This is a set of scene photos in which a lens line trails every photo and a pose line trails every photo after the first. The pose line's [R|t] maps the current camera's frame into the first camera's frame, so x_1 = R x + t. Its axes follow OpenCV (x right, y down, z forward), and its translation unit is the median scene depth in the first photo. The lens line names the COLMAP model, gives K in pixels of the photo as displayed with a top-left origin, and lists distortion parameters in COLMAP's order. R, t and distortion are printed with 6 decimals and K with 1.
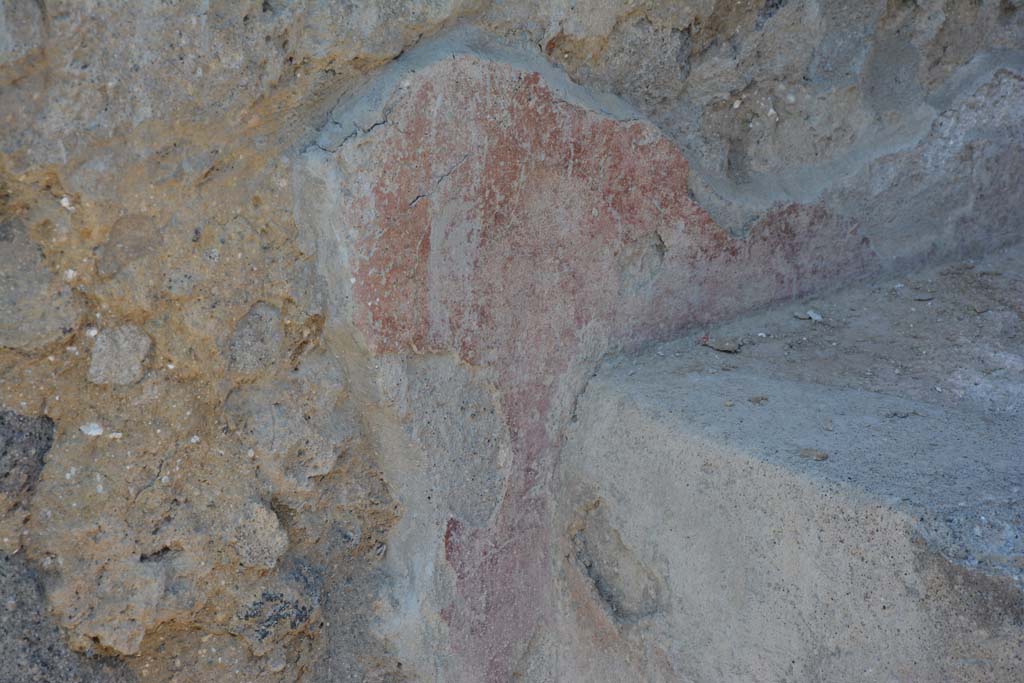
lens RADIAL K [[4512.9, 0, 512.0], [0, 4512.9, 341.5], [0, 0, 1]] dist [1.688684, -1.584924]
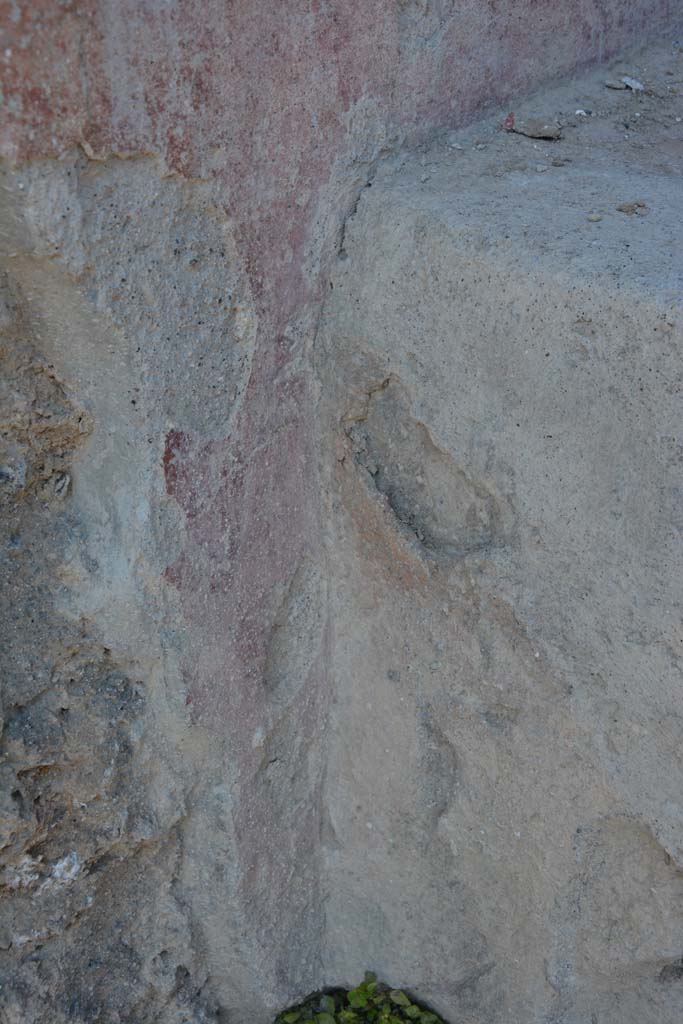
lens RADIAL K [[1665.5, 0, 341.5], [0, 1665.5, 512.0], [0, 0, 1]] dist [0.170211, 0.180943]
pose [[0.989817, -0.077807, 0.119198, -0.018357], [0.053137, 0.978824, 0.197686, 0.005663], [-0.132056, -0.189339, 0.972991, 0.762200]]
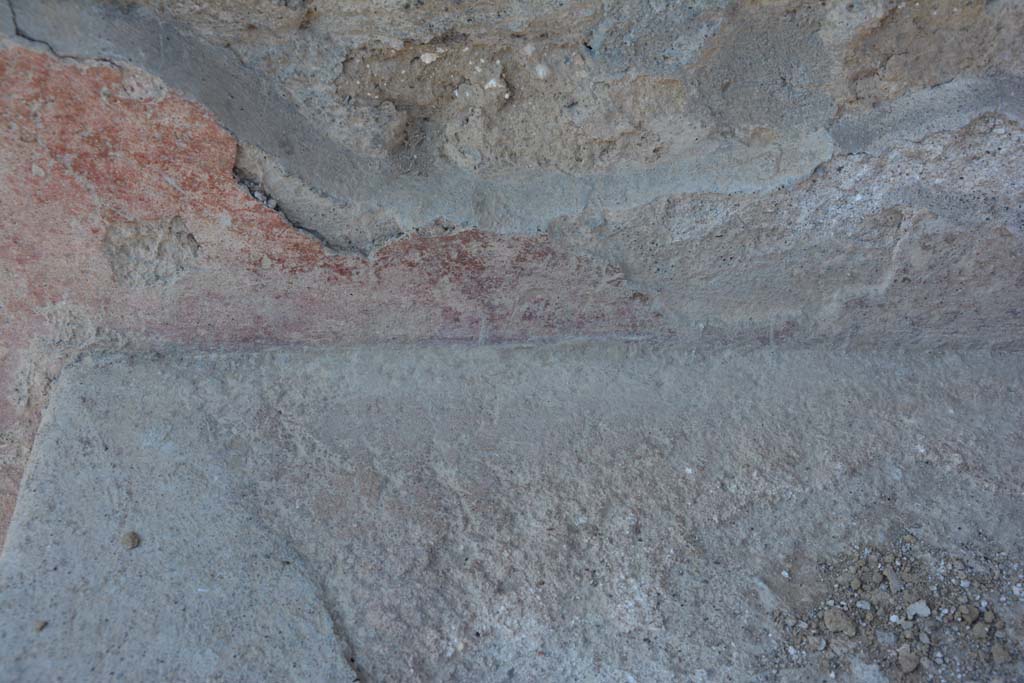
lens RADIAL K [[1603.1, 0, 512.0], [0, 1603.1, 341.5], [0, 0, 1]] dist [0.143817, 0.018837]
pose [[0.719420, 0.464861, -0.516080, 0.201738], [-0.199444, 0.849982, 0.487599, -0.136718], [0.665325, -0.247859, 0.704208, 0.872899]]
